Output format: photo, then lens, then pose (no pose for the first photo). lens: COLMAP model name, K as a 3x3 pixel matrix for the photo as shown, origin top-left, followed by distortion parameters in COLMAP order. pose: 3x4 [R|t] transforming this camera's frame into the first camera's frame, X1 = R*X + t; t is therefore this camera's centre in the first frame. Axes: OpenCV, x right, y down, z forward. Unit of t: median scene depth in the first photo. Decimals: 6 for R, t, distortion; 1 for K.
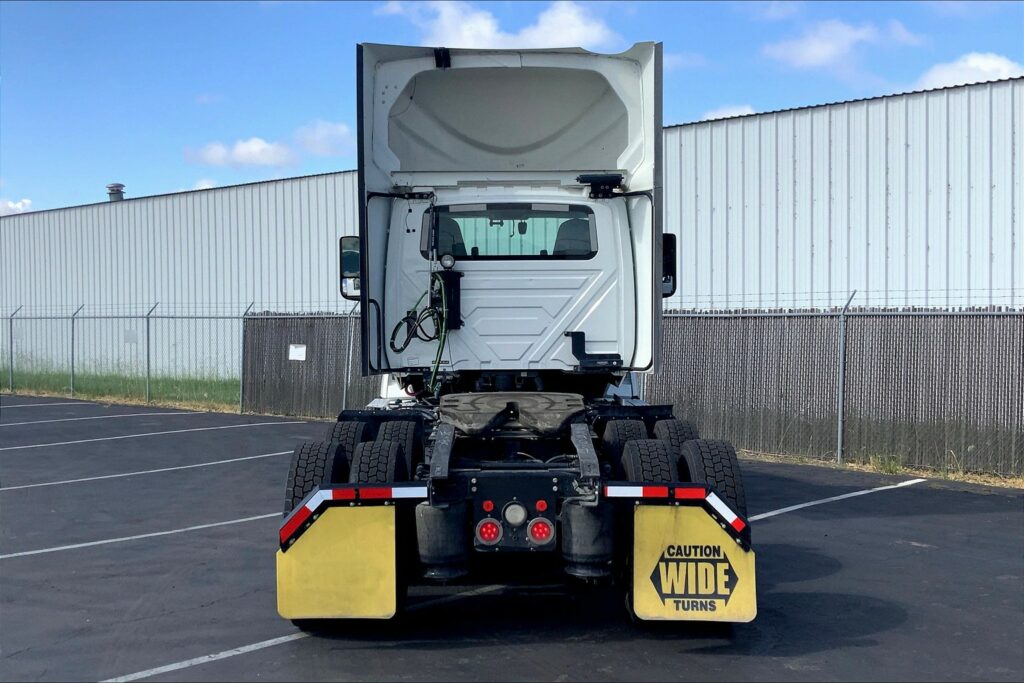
lens RADIAL K [[1194.0, 0, 518.3], [0, 1194.0, 342.4], [0, 0, 1]] dist [0.064720, 0.000000]
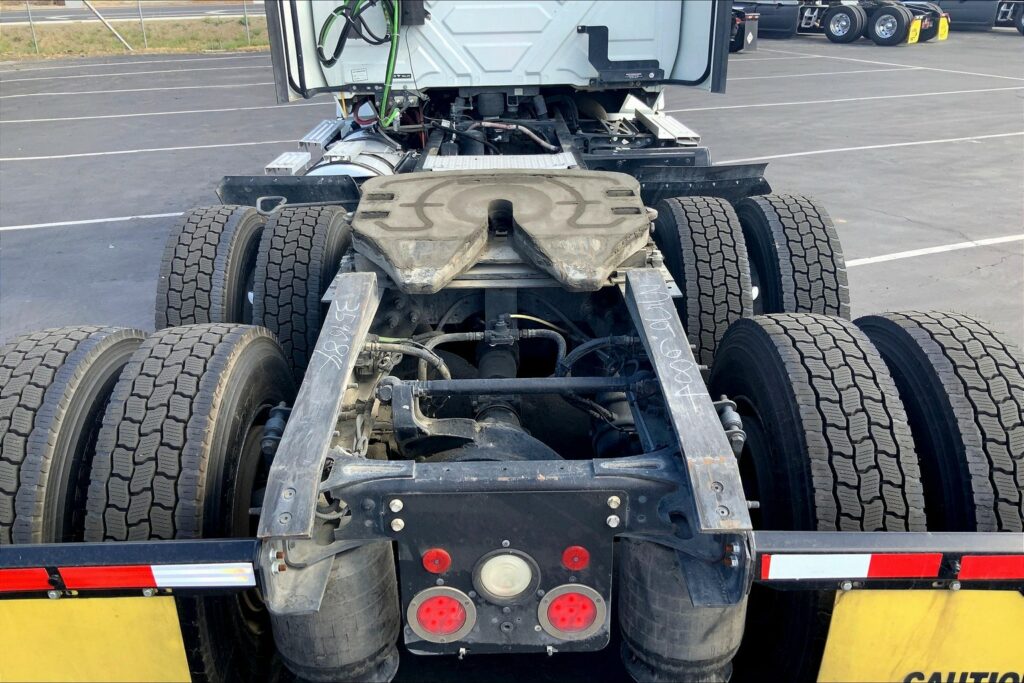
lens RADIAL K [[844.5, 0, 502.5], [0, 844.5, 344.3], [0, 0, 1]] dist [0.080302, -0.157398]
pose [[0.999880, -0.009307, -0.012356, 0.000045], [0.013166, 0.931347, 0.363896, -0.017607], [0.008121, -0.364015, 0.931358, 0.493273]]
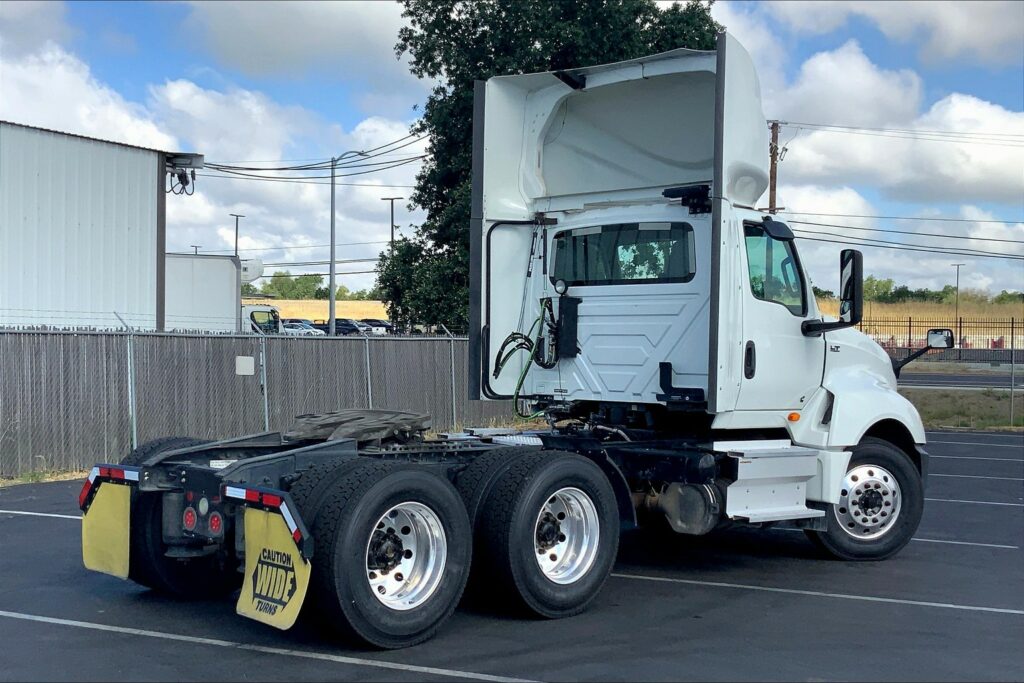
lens RADIAL K [[1331.4, 0, 453.0], [0, 1331.4, 356.4], [0, 0, 1]] dist [0.048446, 0.000000]
pose [[0.676346, 0.019975, -0.736313, 0.691101], [-0.041528, 0.999076, -0.011043, 0.004429], [0.735412, 0.038047, 0.676551, 0.203165]]
